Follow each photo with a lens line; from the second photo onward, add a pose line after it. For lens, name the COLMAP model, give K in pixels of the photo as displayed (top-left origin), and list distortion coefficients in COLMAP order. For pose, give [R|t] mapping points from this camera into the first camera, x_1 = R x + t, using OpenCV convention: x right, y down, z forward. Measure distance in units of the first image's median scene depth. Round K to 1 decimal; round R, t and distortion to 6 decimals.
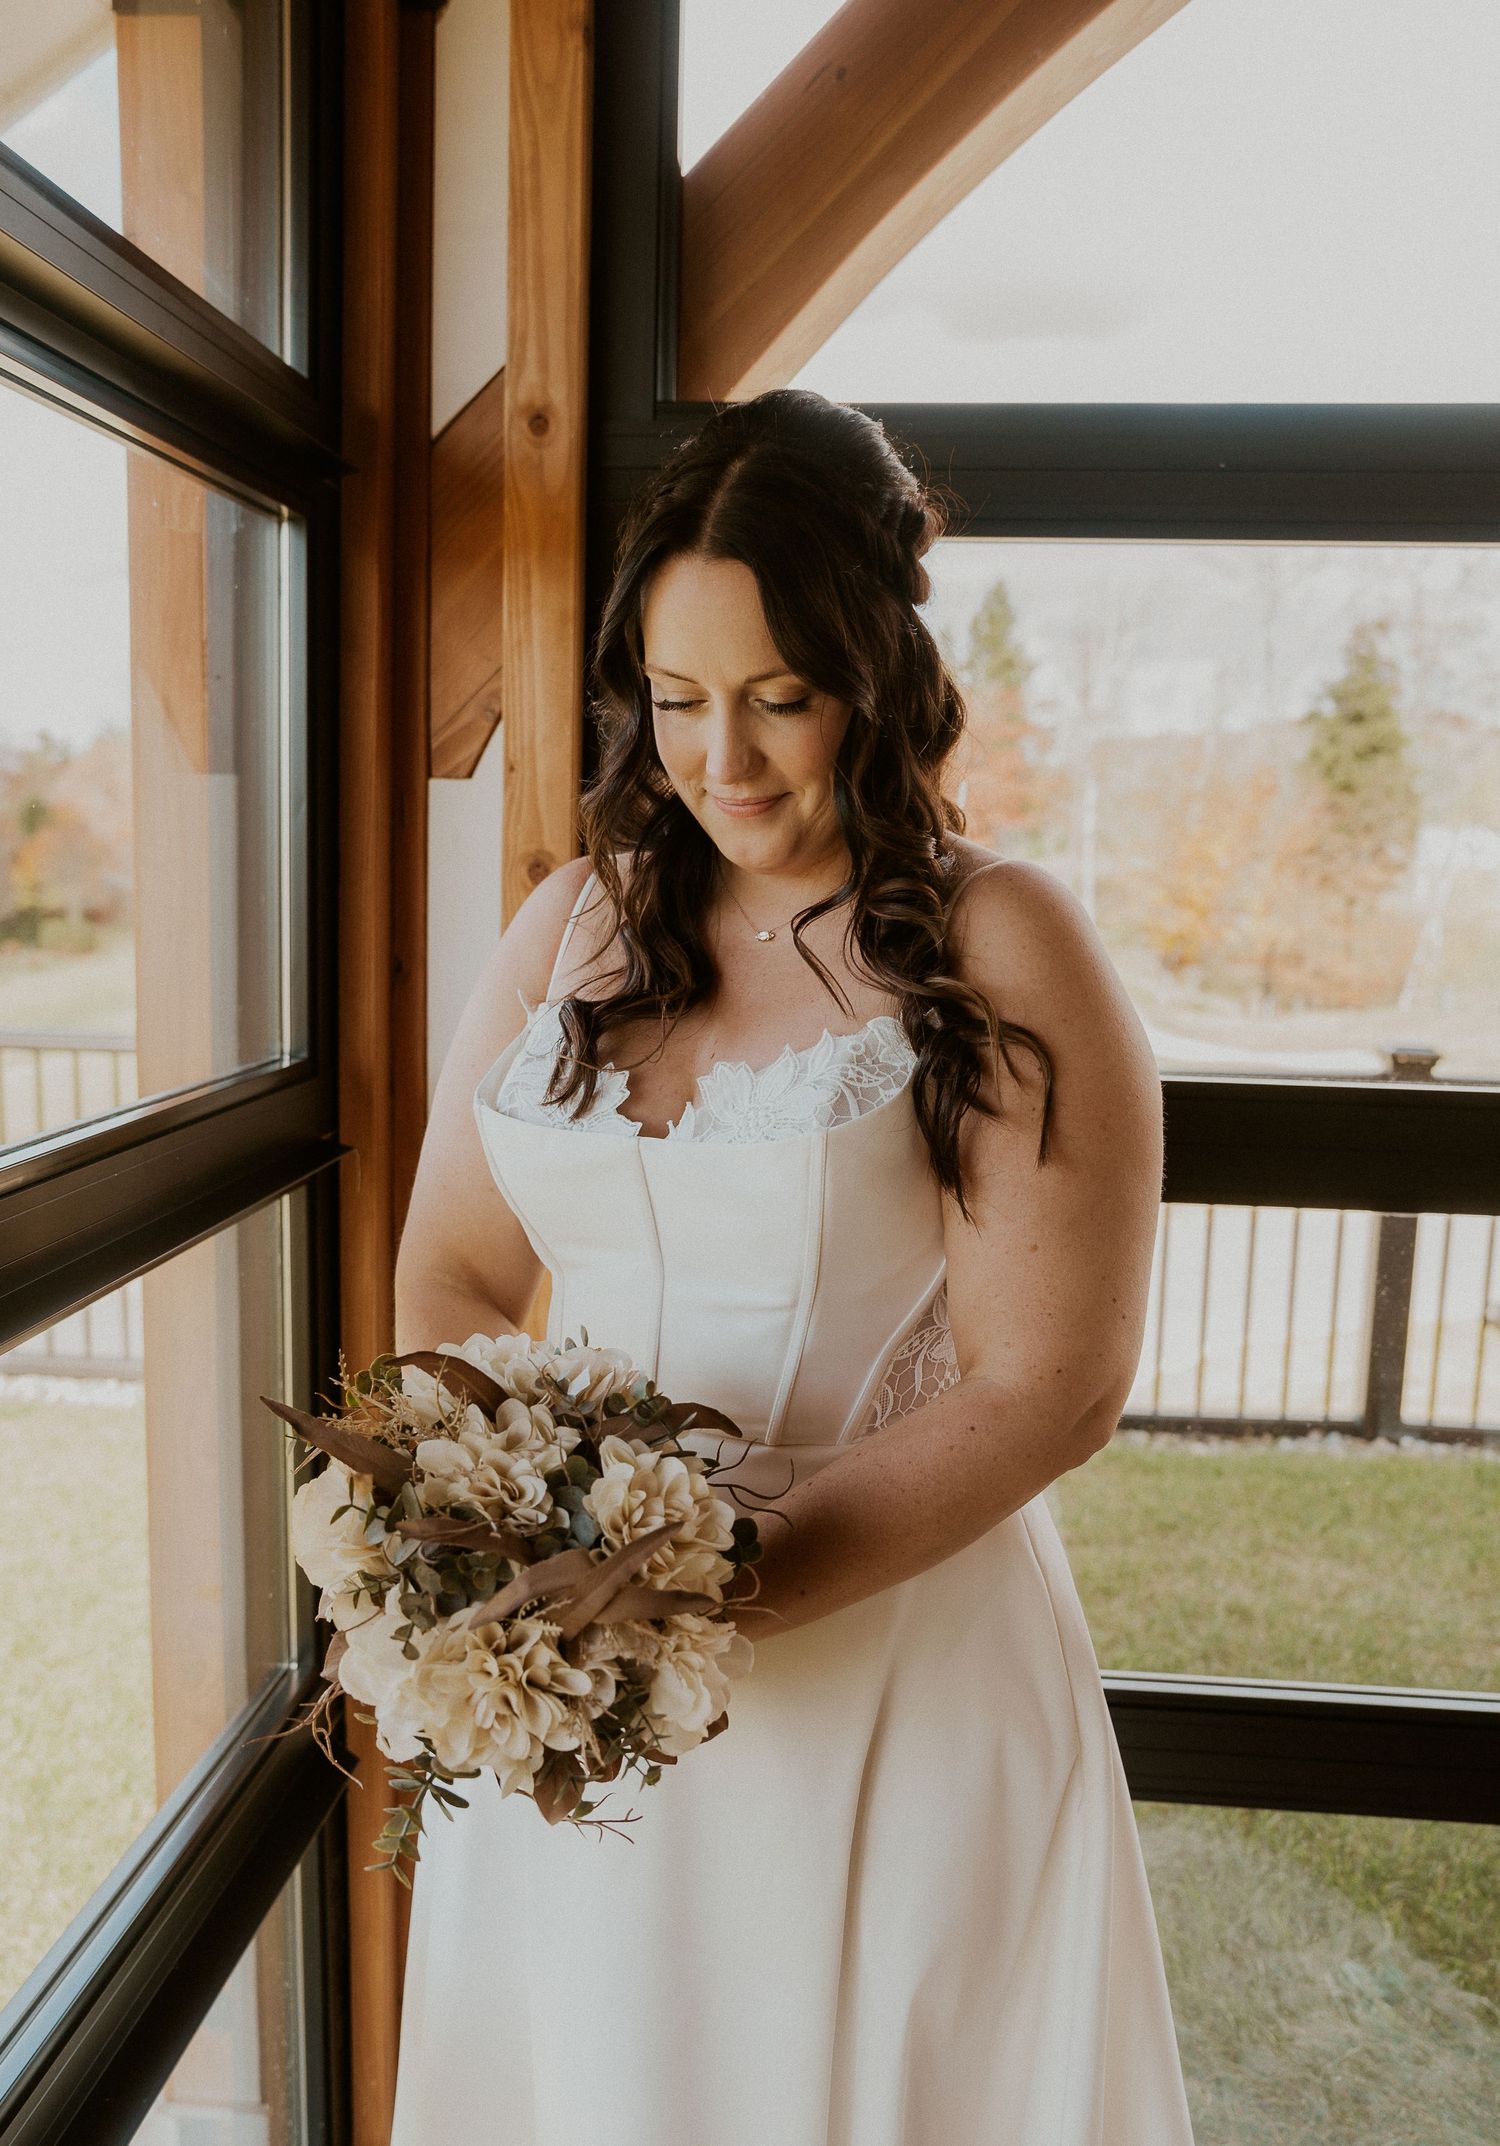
lens RADIAL K [[1922.1, 0, 709.3], [0, 1922.1, 1189.8], [0, 0, 1]] dist [-0.022178, 0.018766]
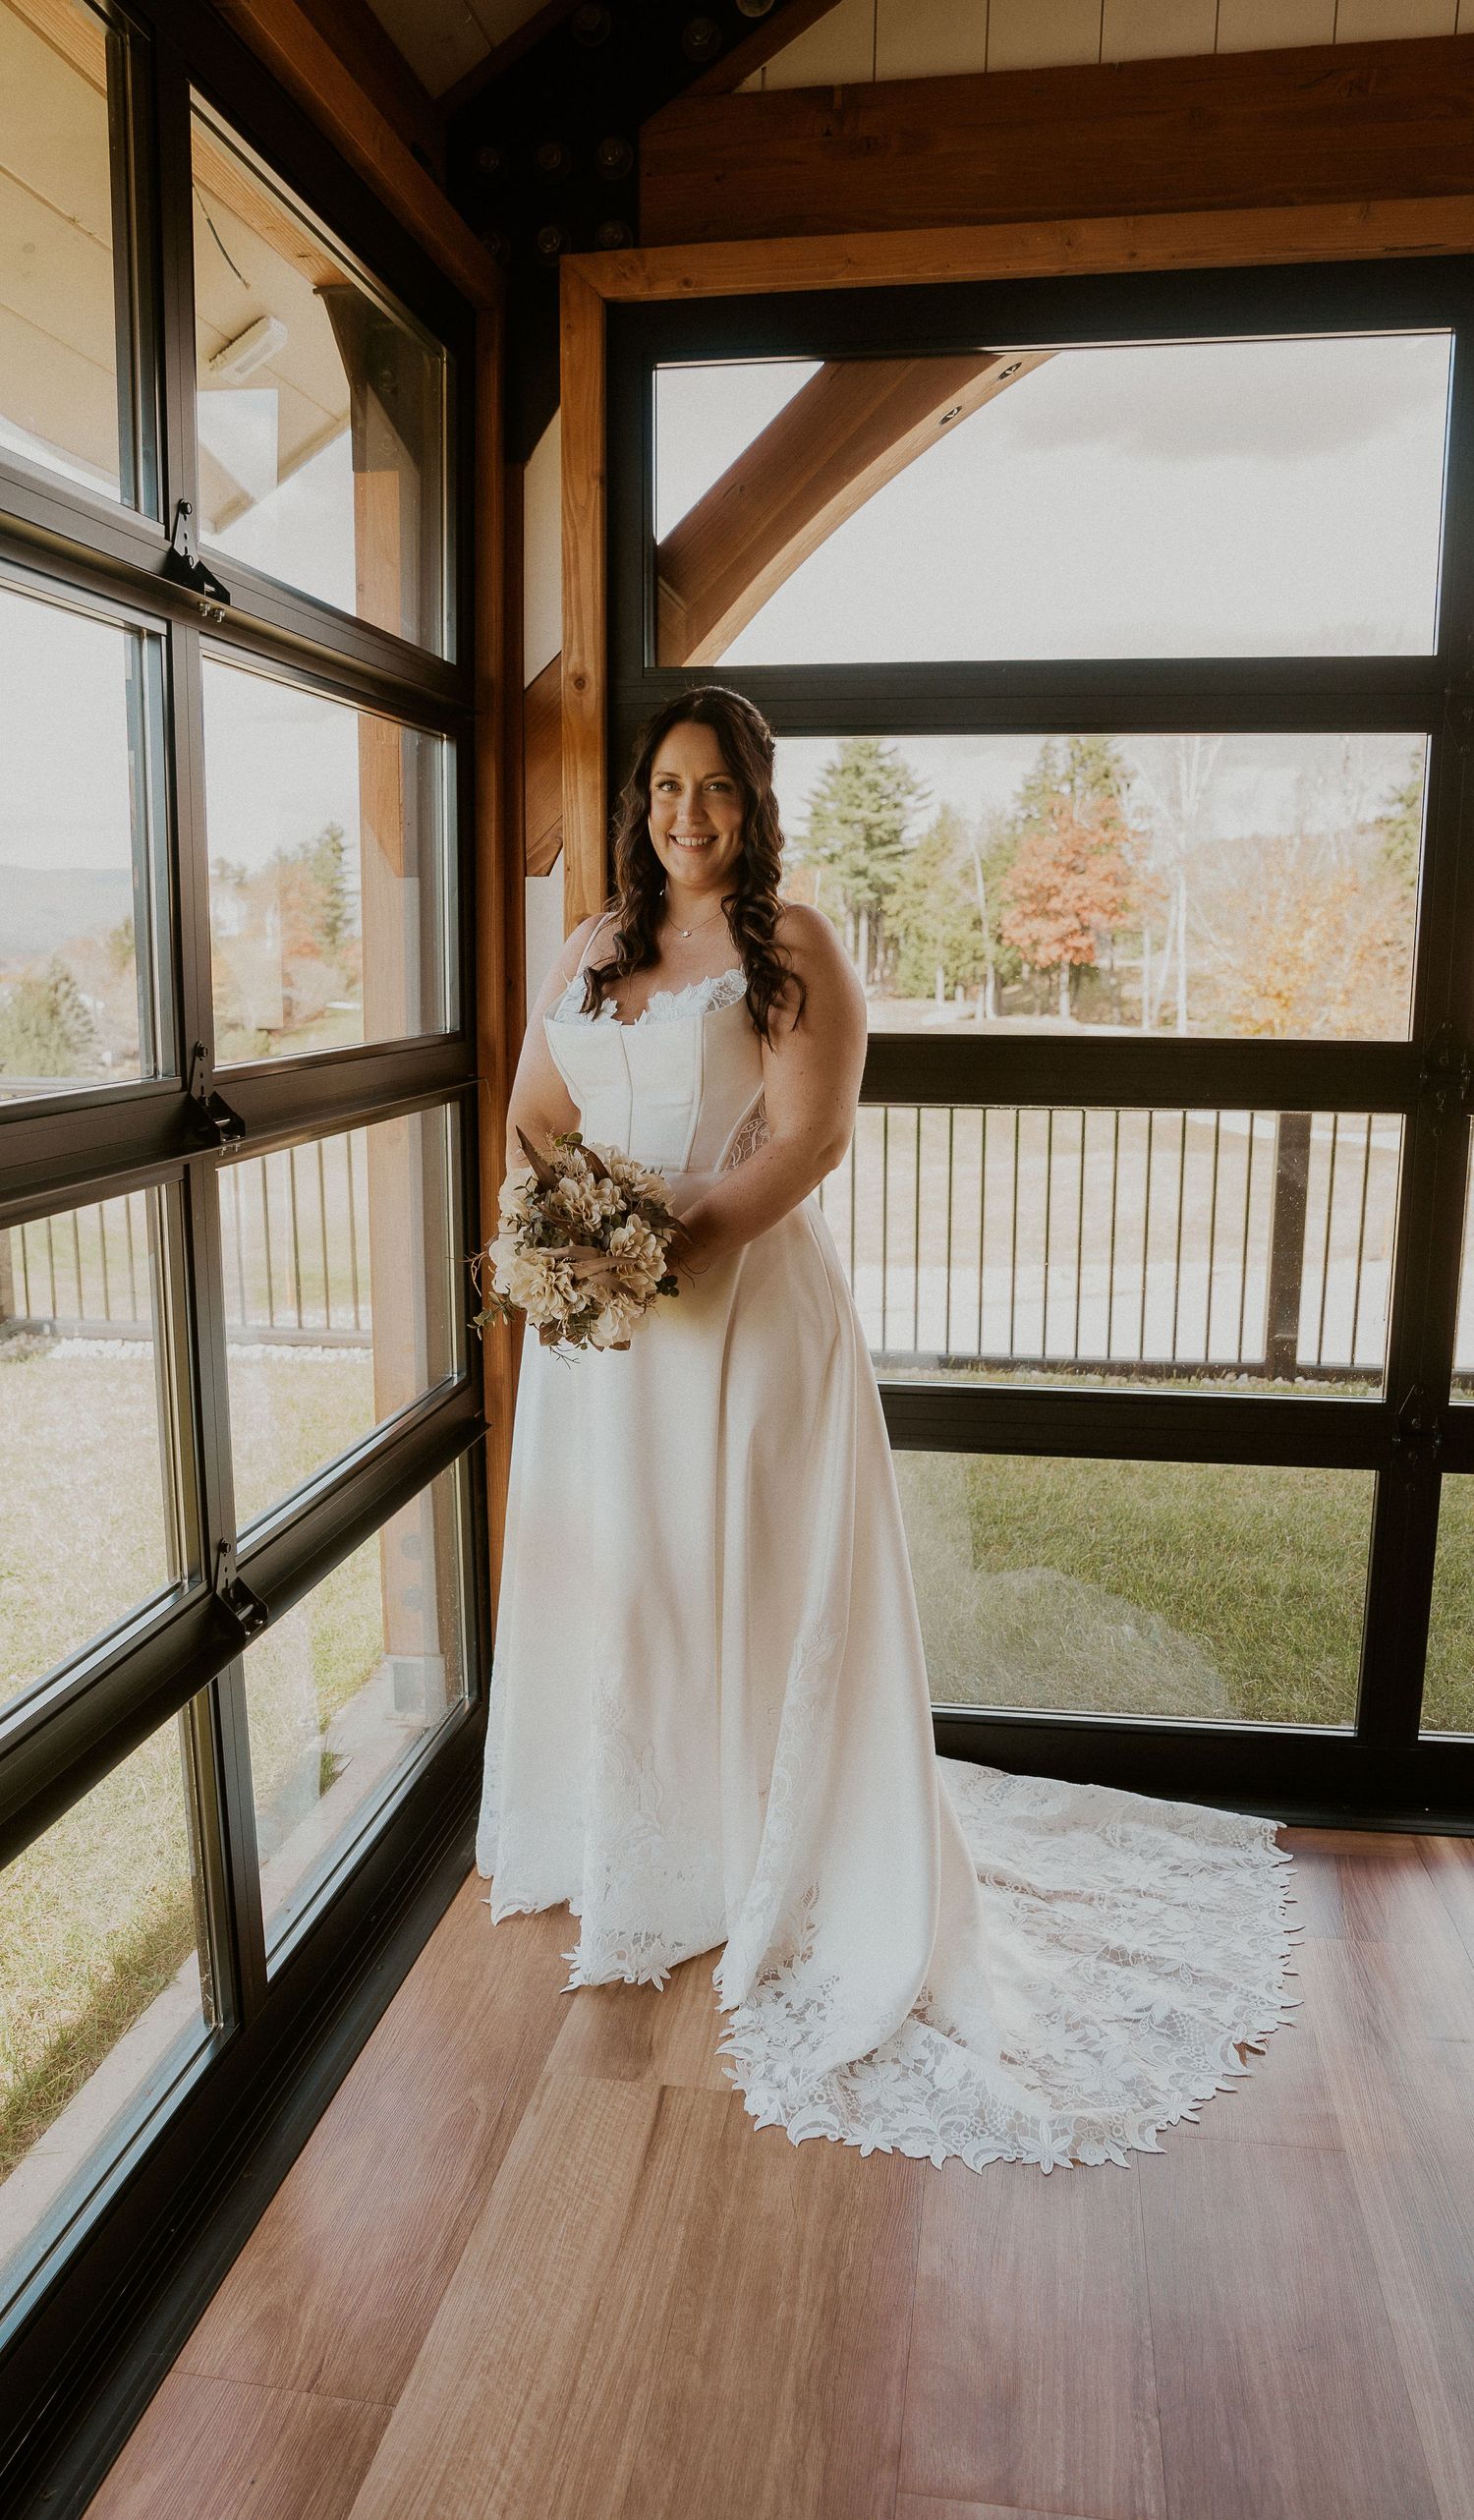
lens RADIAL K [[1796.6, 0, 701.5], [0, 1796.6, 1316.4], [0, 0, 1]] dist [-0.118267, 0.070919]
pose [[0.997283, -0.009036, -0.073108, 0.093073], [0.010824, 0.999651, 0.024109, 0.108086], [0.072865, -0.024835, 0.997033, -0.448433]]
